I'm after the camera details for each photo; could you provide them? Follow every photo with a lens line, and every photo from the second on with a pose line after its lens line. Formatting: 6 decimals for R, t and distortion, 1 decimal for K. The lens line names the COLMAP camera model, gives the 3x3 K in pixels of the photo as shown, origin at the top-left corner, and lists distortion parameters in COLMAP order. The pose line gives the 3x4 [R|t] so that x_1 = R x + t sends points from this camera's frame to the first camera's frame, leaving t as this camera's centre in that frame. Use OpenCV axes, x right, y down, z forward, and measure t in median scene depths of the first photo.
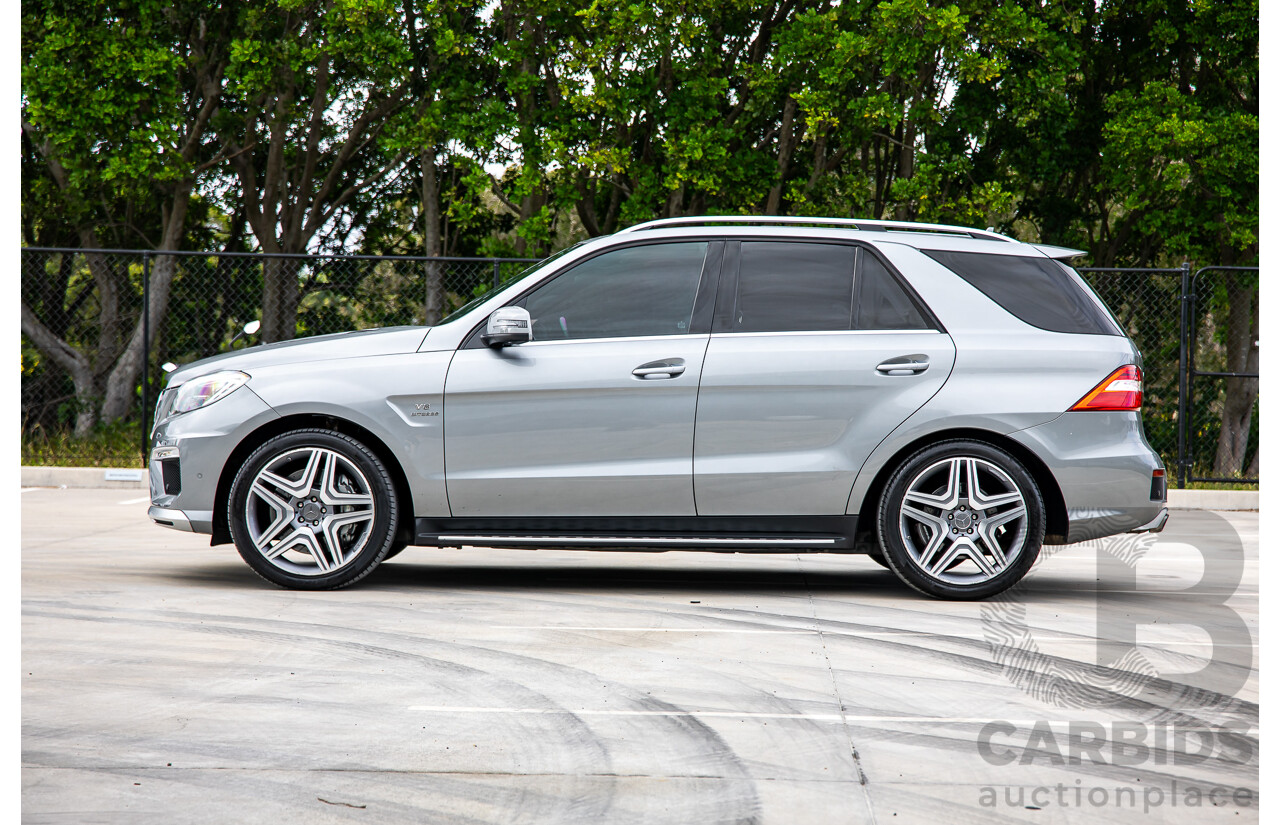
lens RADIAL K [[2449.4, 0, 664.0], [0, 2449.4, 468.5], [0, 0, 1]] dist [0.193812, 0.197079]
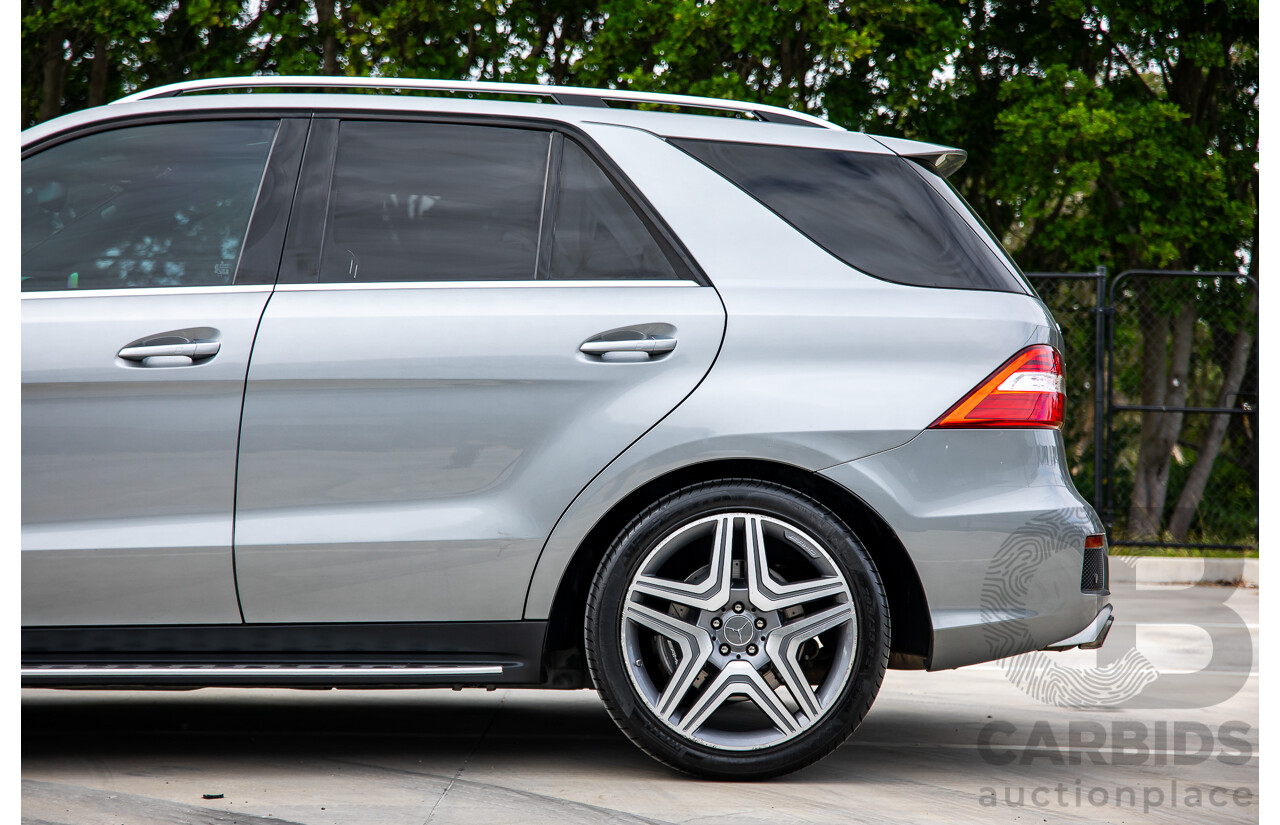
lens RADIAL K [[2371.2, 0, 642.9], [0, 2371.2, 464.8], [0, 0, 1]] dist [0.227402, 0.190706]
pose [[0.999611, -0.000376, 0.027872, 0.036548], [0.001096, 0.999666, -0.025835, -0.000734], [-0.027853, 0.025855, 0.999278, 0.202943]]
